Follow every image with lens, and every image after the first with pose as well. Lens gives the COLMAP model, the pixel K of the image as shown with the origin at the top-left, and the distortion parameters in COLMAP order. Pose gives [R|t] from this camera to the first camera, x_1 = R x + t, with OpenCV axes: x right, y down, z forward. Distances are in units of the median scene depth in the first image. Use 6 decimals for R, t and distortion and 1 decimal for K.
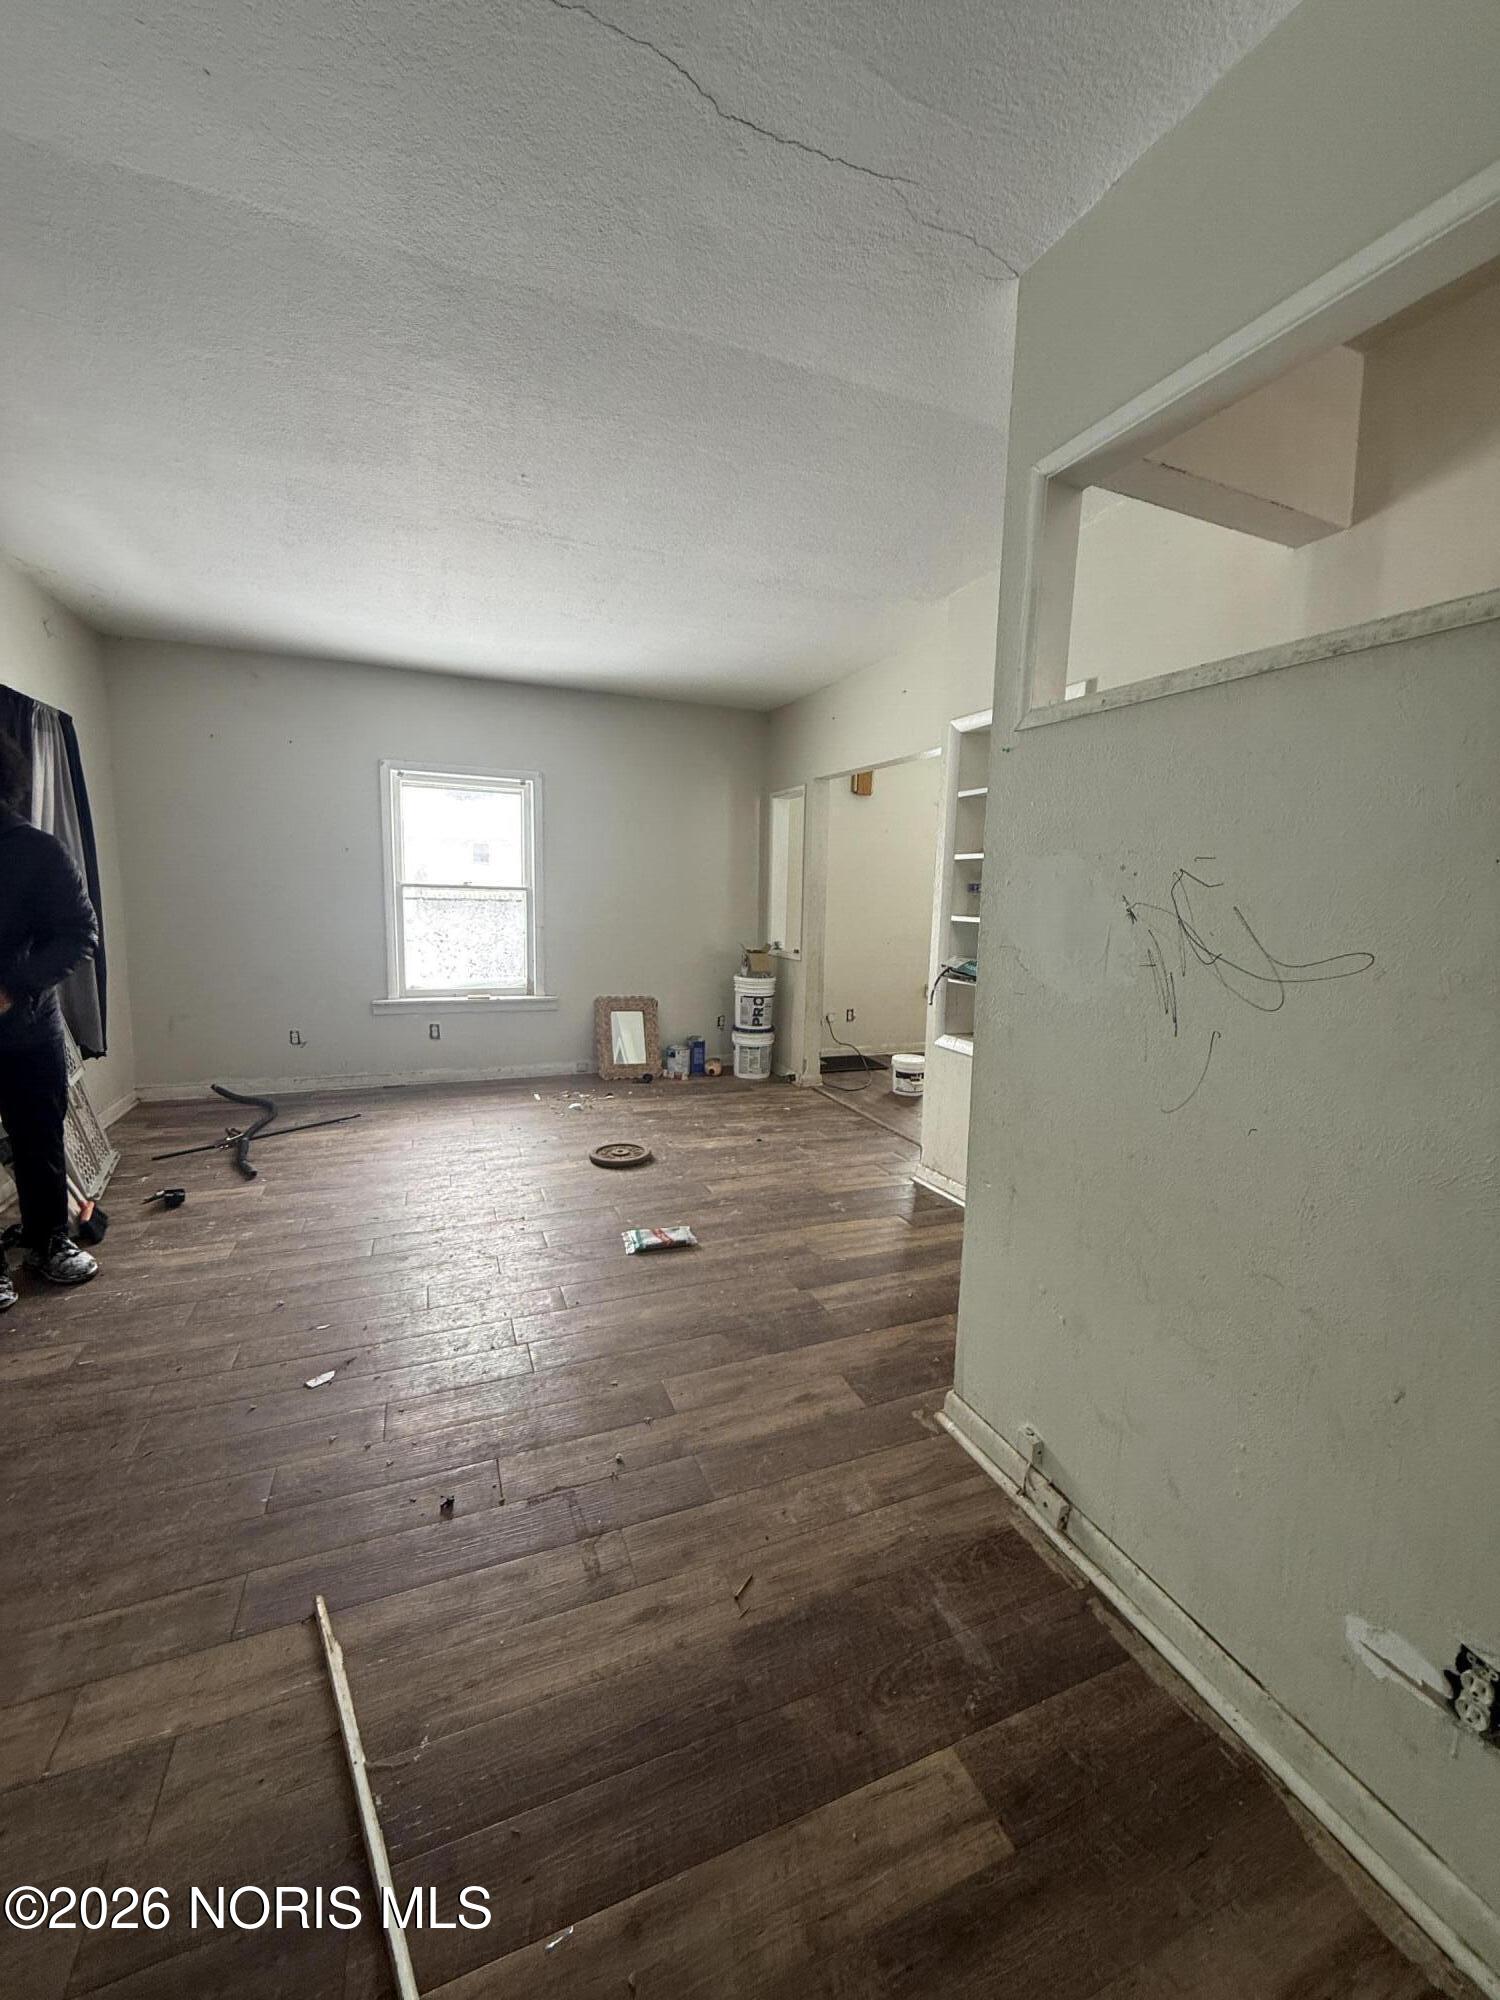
lens RADIAL K [[786.0, 0, 750.0], [0, 786.0, 1000.0], [0, 0, 1]] dist [0.001270, 0.000155]
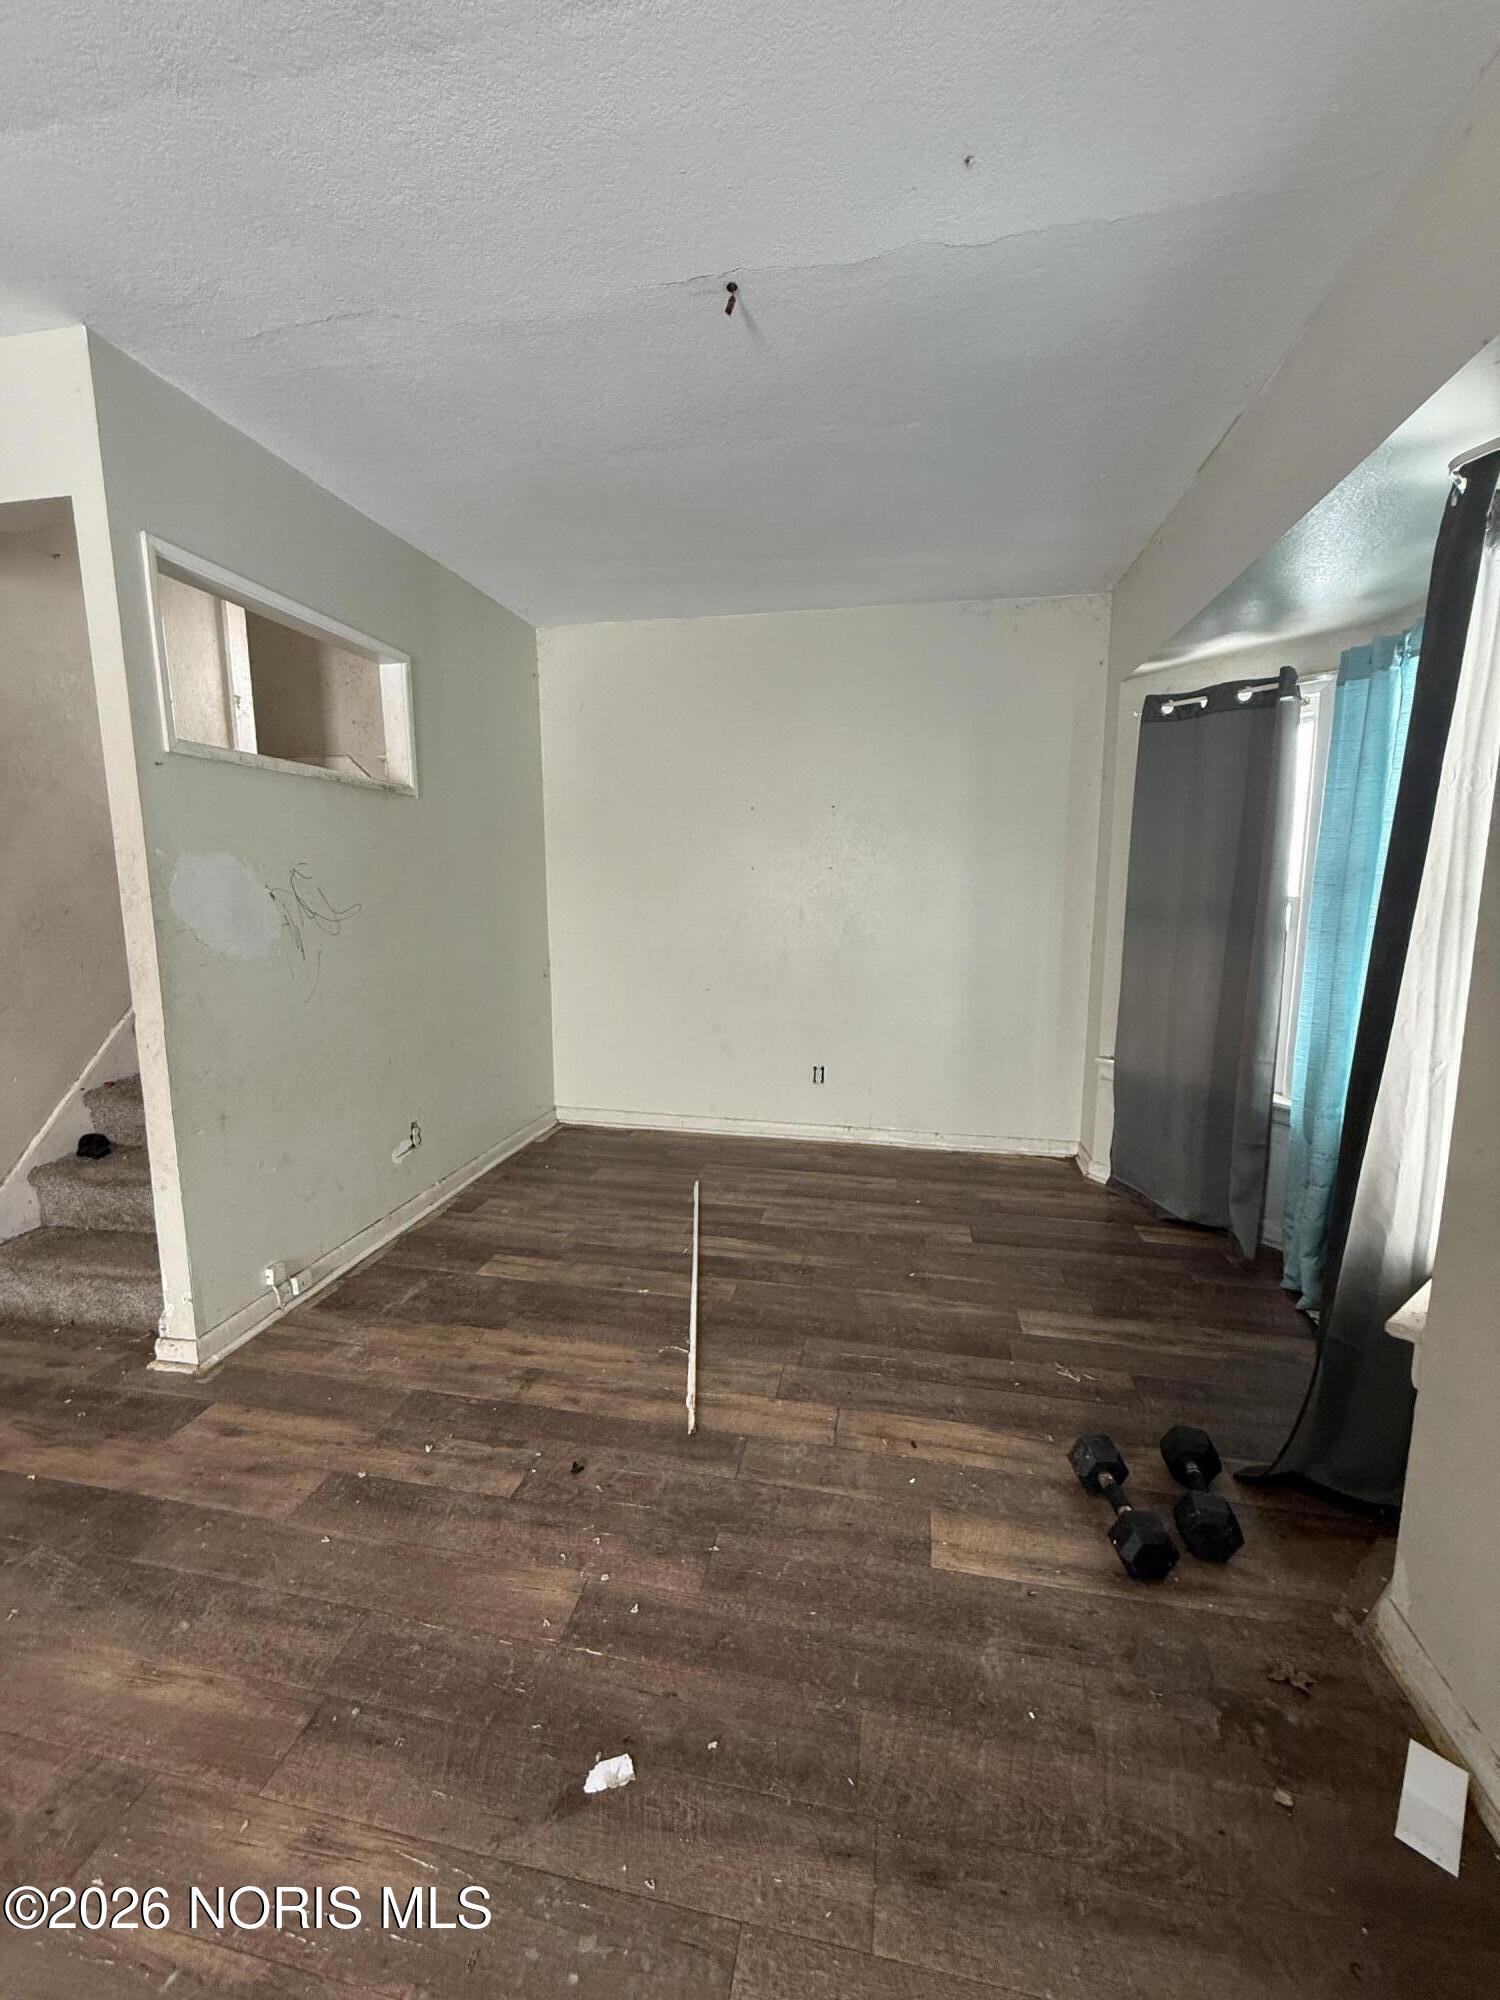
lens RADIAL K [[801.1, 0, 750.0], [0, 801.1, 1000.0], [0, 0, 1]] dist [-0.000395, -0.000031]
pose [[-0.834455, -0.103028, 0.541360, -1.312695], [0.058330, 0.960336, 0.272675, -0.301977], [-0.547981, 0.259113, -0.795348, 1.870215]]
